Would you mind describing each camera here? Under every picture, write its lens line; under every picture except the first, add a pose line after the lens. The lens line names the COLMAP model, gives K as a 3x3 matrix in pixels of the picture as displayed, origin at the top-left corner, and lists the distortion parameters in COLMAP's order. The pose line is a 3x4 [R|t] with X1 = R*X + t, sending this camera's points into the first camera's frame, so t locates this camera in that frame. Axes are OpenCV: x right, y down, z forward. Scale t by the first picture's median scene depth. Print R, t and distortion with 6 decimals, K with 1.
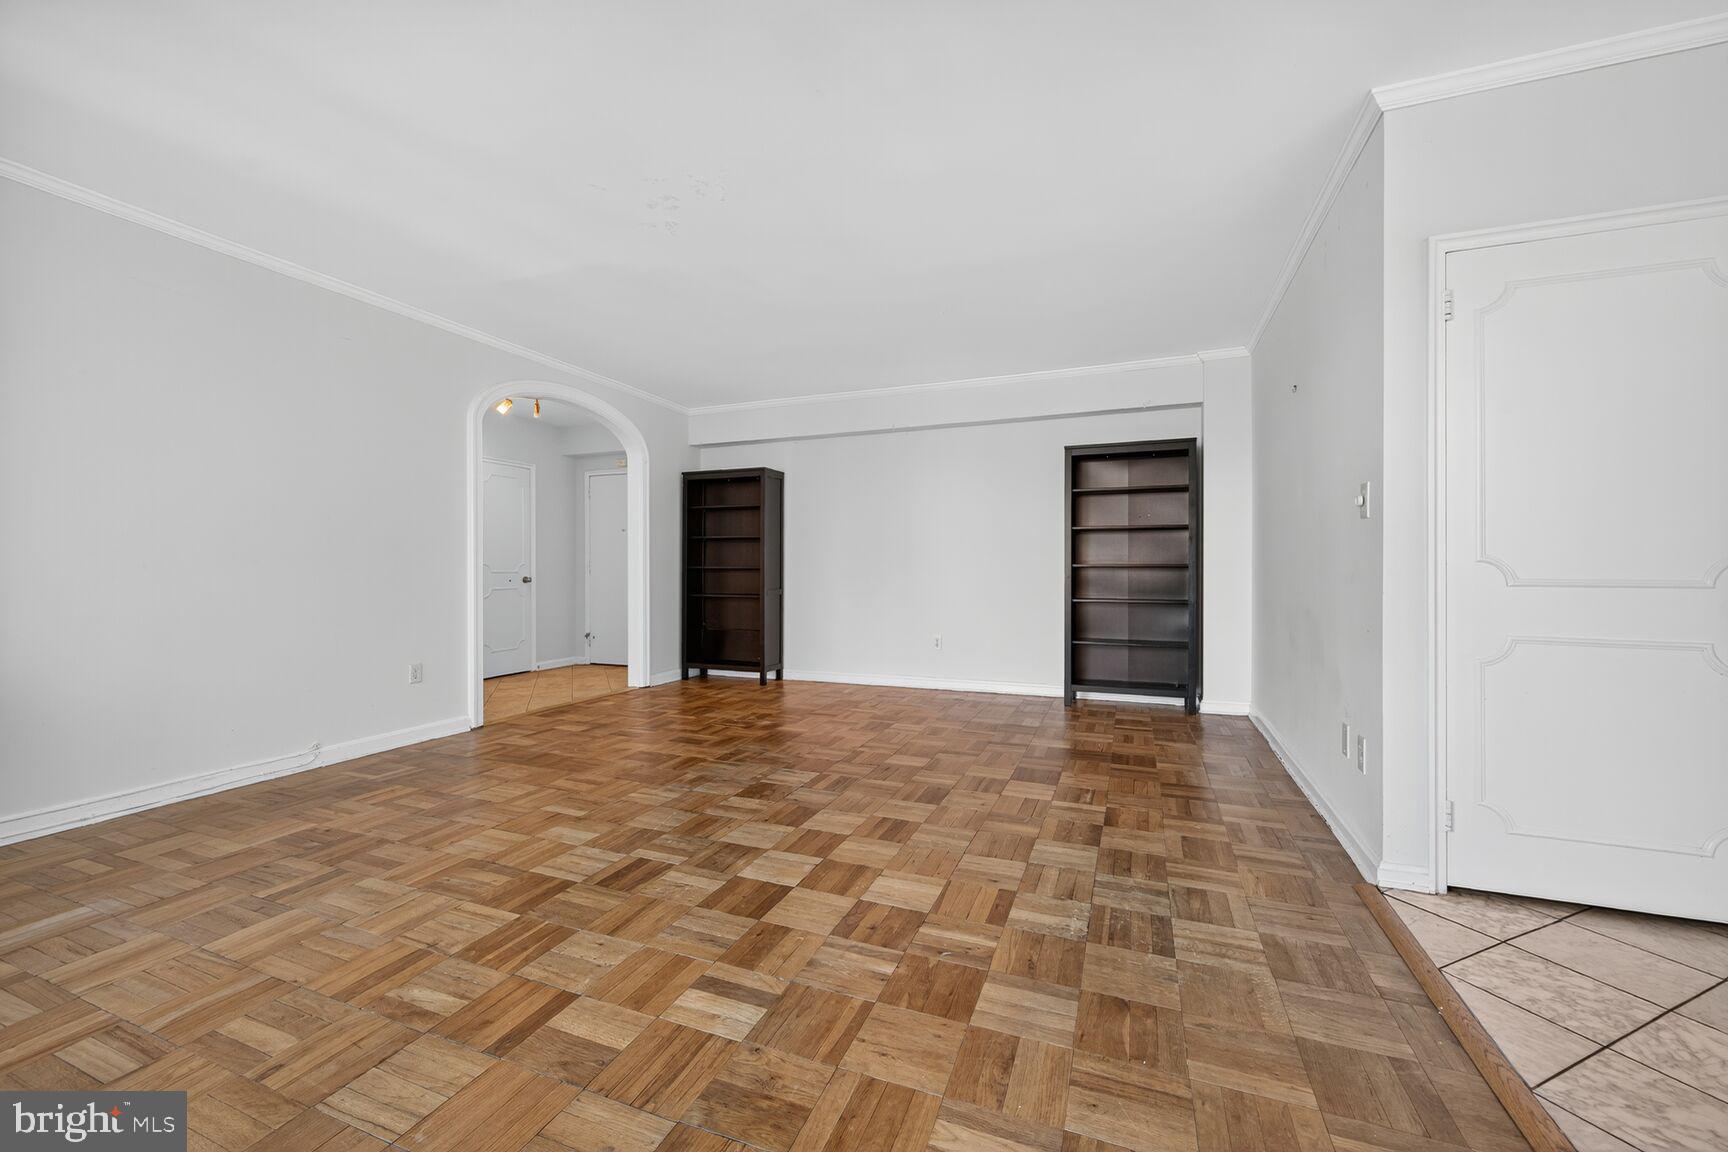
lens RADIAL K [[668.9, 0, 871.2], [0, 668.9, 598.4], [0, 0, 1]] dist [0.002139, -0.000147]
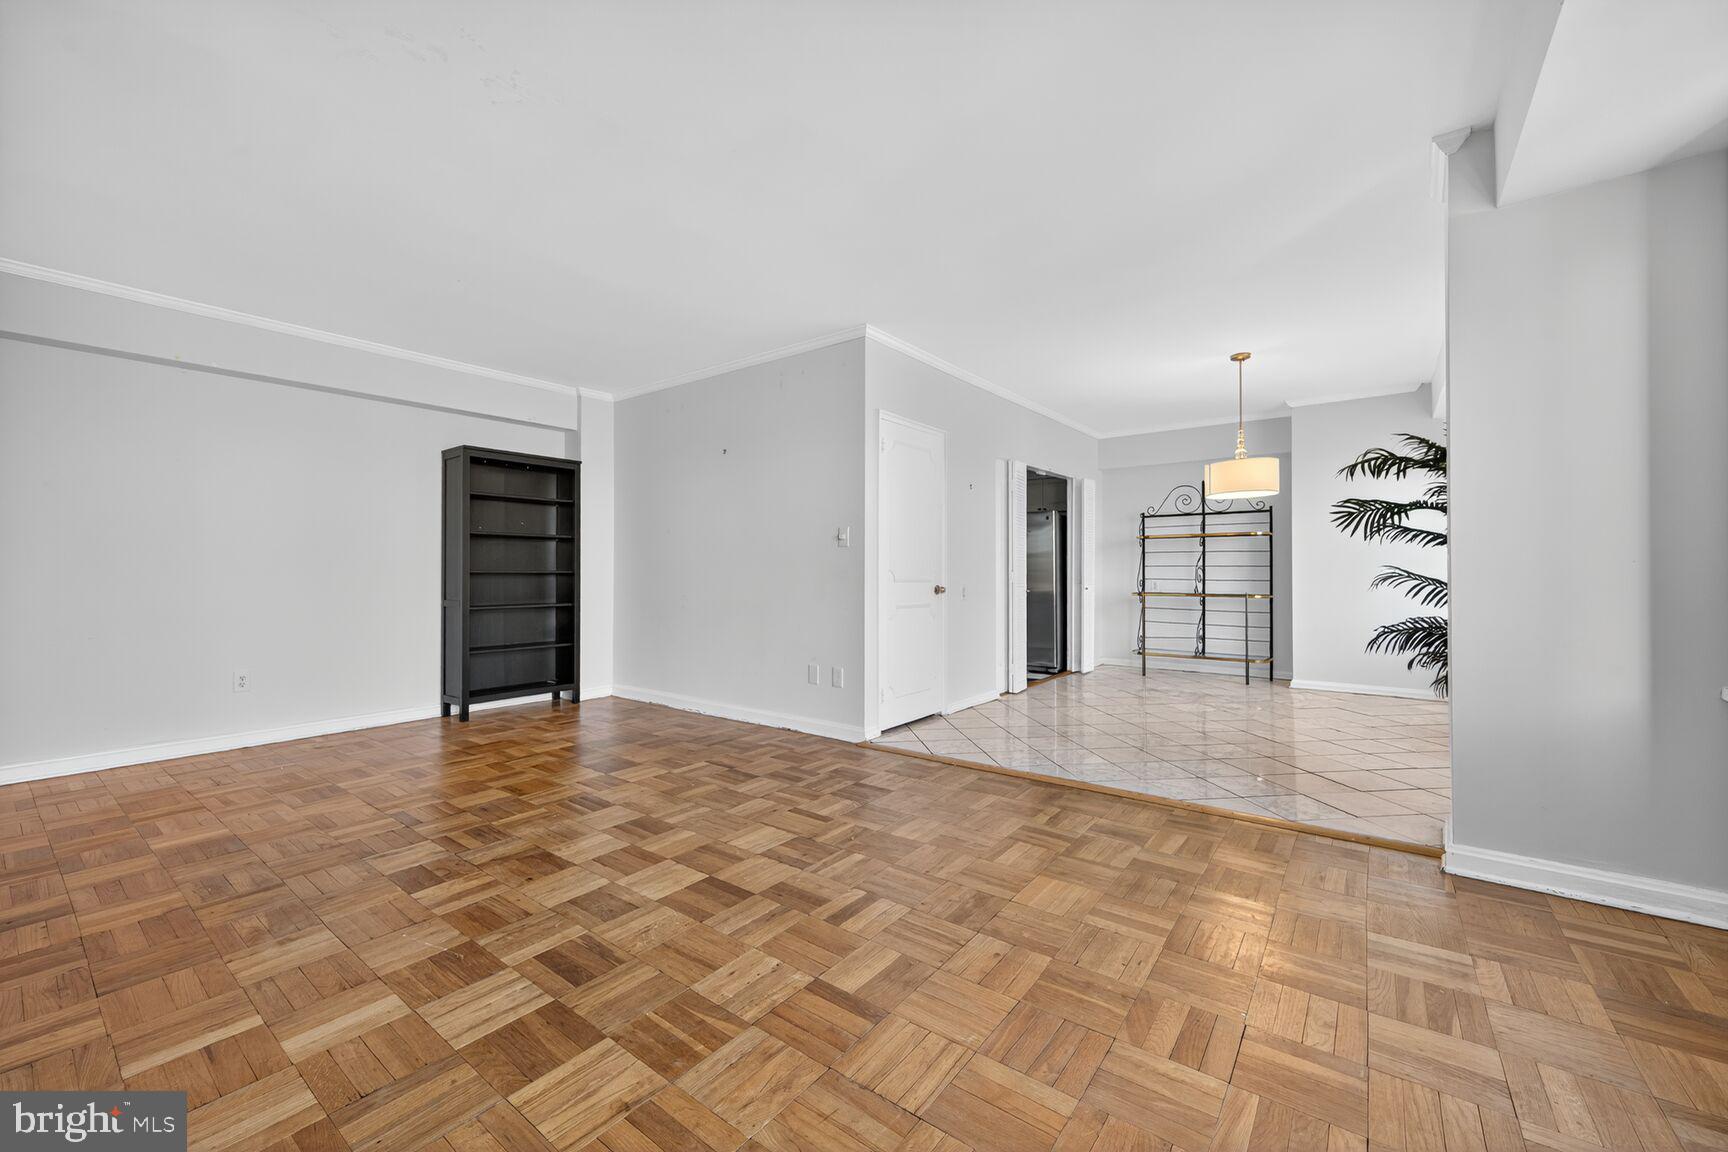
lens RADIAL K [[690.7, 0, 864.0], [0, 690.7, 576.0], [0, 0, 1]] dist [0.001174, 0.000126]
pose [[0.265471, -0.001330, 0.964118, -0.953226], [0.047915, 0.998782, -0.011816, -0.007673], [-0.962928, 0.049332, 0.265211, 0.407788]]
